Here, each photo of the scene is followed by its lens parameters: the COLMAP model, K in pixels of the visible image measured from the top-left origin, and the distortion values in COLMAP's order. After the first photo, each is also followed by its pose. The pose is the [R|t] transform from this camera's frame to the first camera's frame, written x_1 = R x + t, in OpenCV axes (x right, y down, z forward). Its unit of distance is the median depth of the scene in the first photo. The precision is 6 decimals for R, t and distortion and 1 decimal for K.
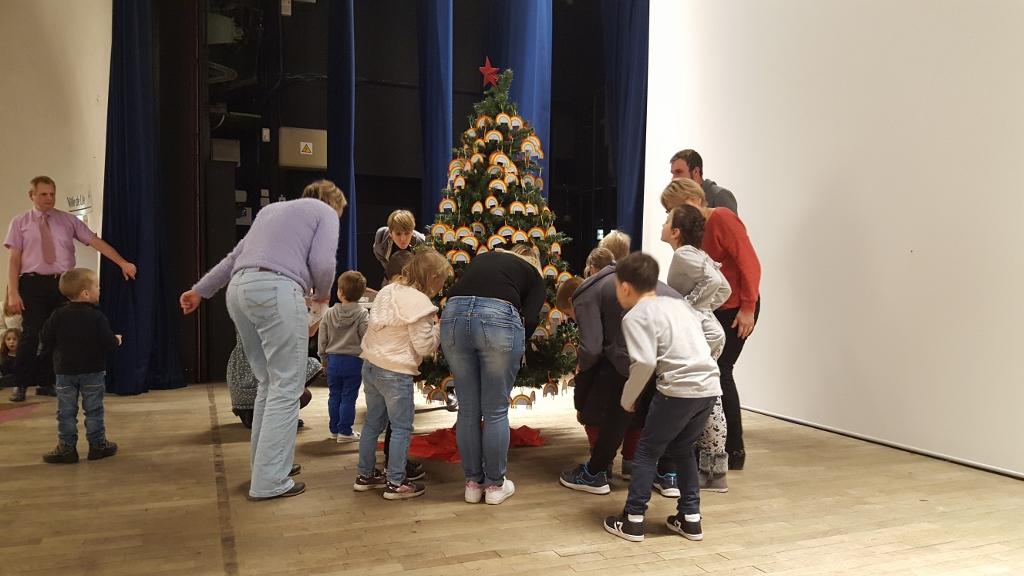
lens RADIAL K [[757.0, 0, 498.4], [0, 757.0, 307.6], [0, 0, 1]] dist [0.053092, -0.117595]
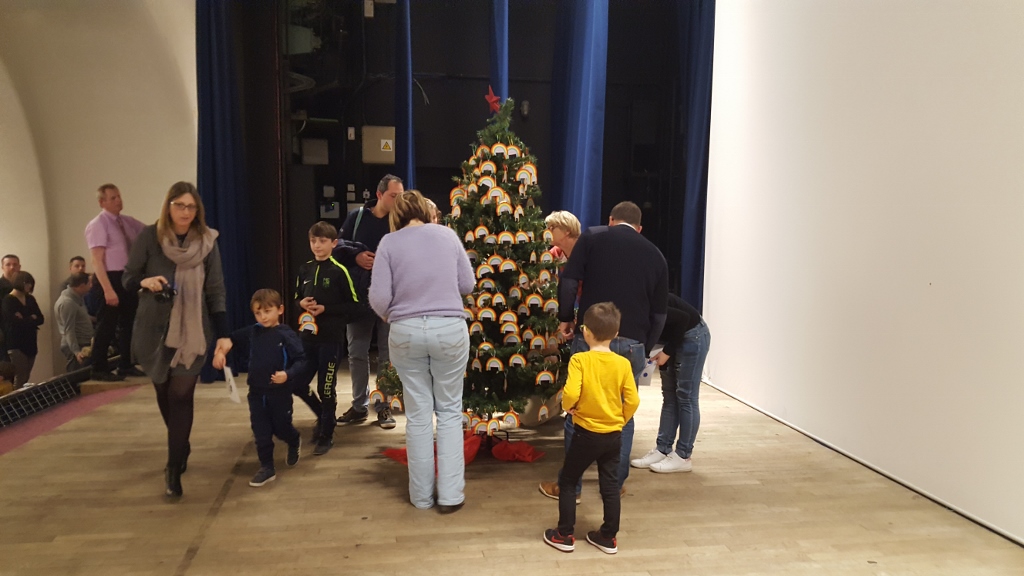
lens RADIAL K [[757.0, 0, 500.8], [0, 757.0, 302.2], [0, 0, 1]] dist [0.053092, -0.117595]
pose [[0.977981, 0.023408, -0.207376, 0.228825], [-0.010992, 0.998088, 0.060822, -0.103189], [0.208404, -0.057203, 0.976369, -0.020653]]
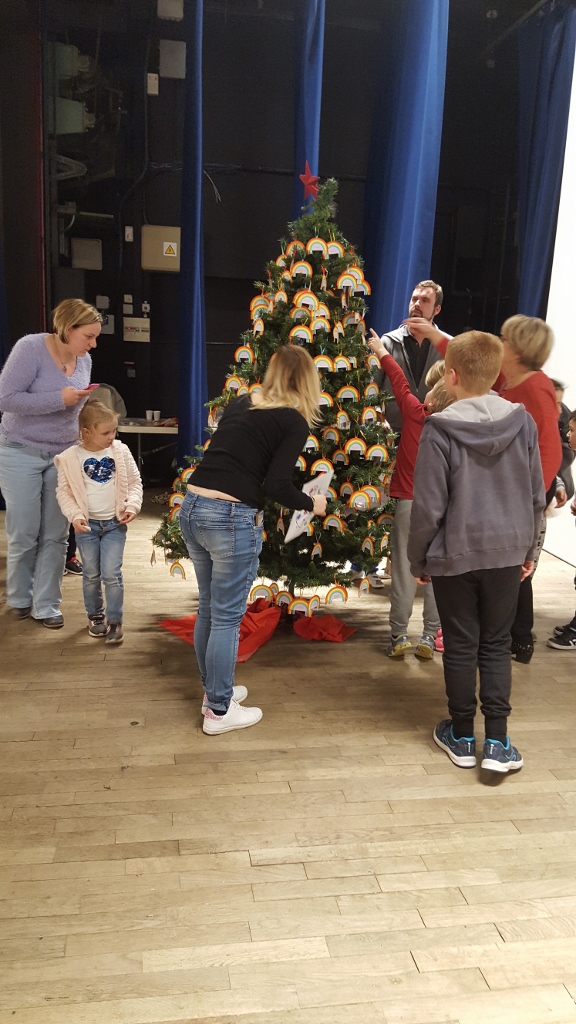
lens RADIAL K [[757.0, 0, 286.7], [0, 757.0, 504.5], [0, 0, 1]] dist [0.053092, -0.117595]
pose [[0.977863, 0.074622, -0.195489, 0.152492], [-0.043390, 0.986255, 0.159432, -0.107078], [0.204699, -0.147420, 0.967660, 0.182501]]
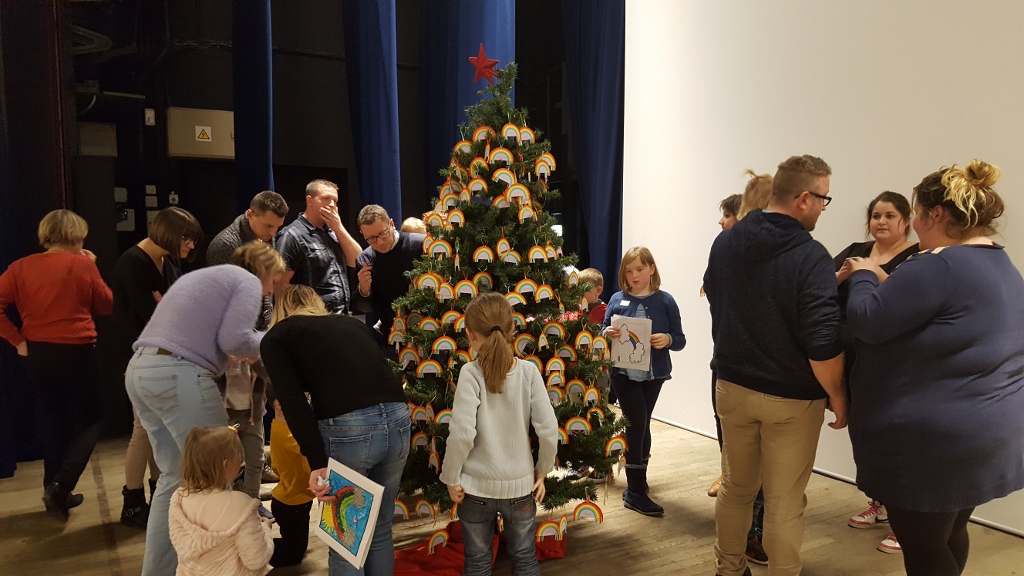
lens RADIAL K [[757.0, 0, 520.4], [0, 757.0, 296.1], [0, 0, 1]] dist [0.053092, -0.117595]
pose [[0.985019, -0.026410, 0.170410, -0.116344], [0.019454, 0.998913, 0.042362, -0.118667], [-0.171344, -0.038412, 0.984462, 0.258811]]
